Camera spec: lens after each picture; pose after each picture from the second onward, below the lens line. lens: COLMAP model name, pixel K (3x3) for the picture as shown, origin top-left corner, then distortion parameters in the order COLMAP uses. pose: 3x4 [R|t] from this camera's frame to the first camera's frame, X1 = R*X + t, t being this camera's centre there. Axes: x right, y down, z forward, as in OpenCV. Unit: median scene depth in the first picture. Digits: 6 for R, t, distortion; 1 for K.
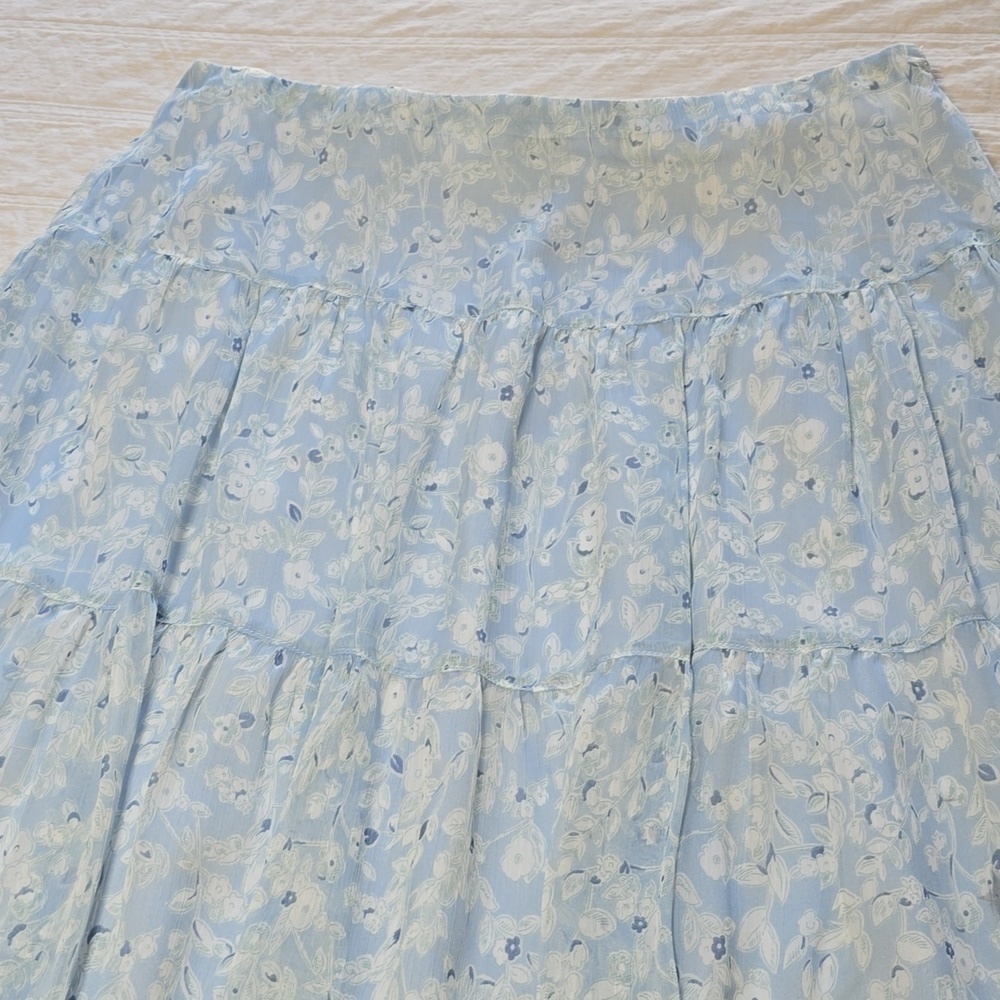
lens RADIAL K [[1449.6, 0, 498.2], [0, 1449.6, 526.4], [0, 0, 1]] dist [0.157344, -0.494099]
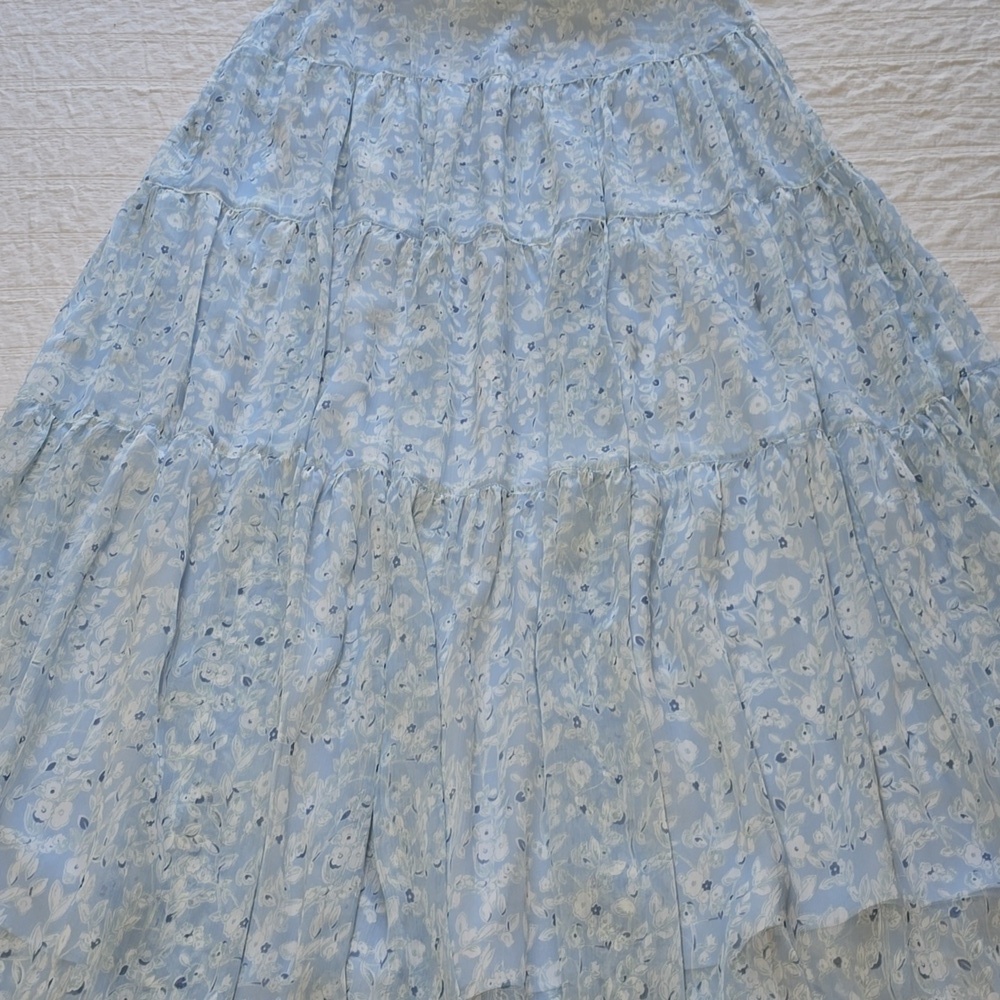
lens RADIAL K [[1449.6, 0, 498.2], [0, 1449.6, 526.4], [0, 0, 1]] dist [0.157344, -0.494099]
pose [[0.994461, -0.063045, 0.084094, -0.208054], [0.066723, 0.996902, -0.041659, 0.574900], [-0.081207, 0.047039, 0.995587, -0.953156]]
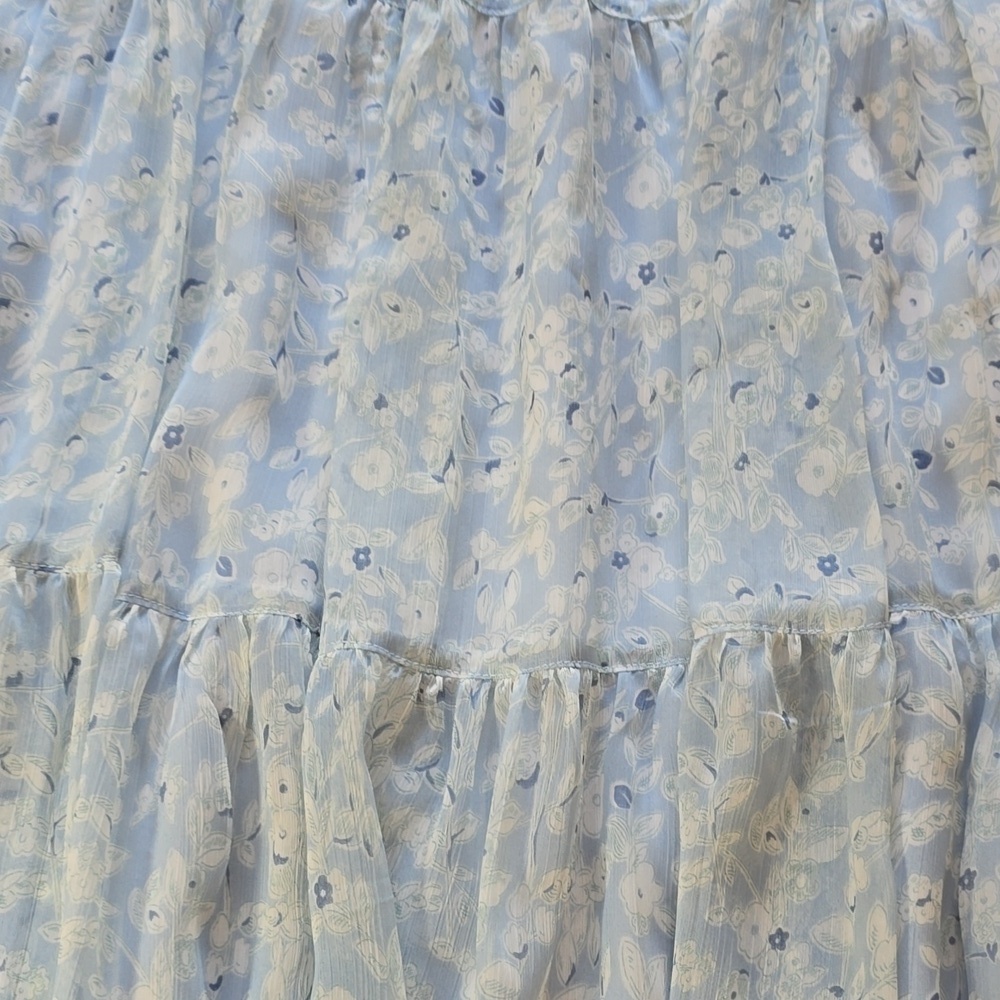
lens RADIAL K [[1449.6, 0, 498.2], [0, 1449.6, 526.4], [0, 0, 1]] dist [0.157344, -0.494099]
pose [[0.996752, -0.064200, 0.048614, -0.127526], [0.054698, 0.982797, 0.176405, 0.254977], [-0.059103, -0.173173, 0.983116, 0.066439]]
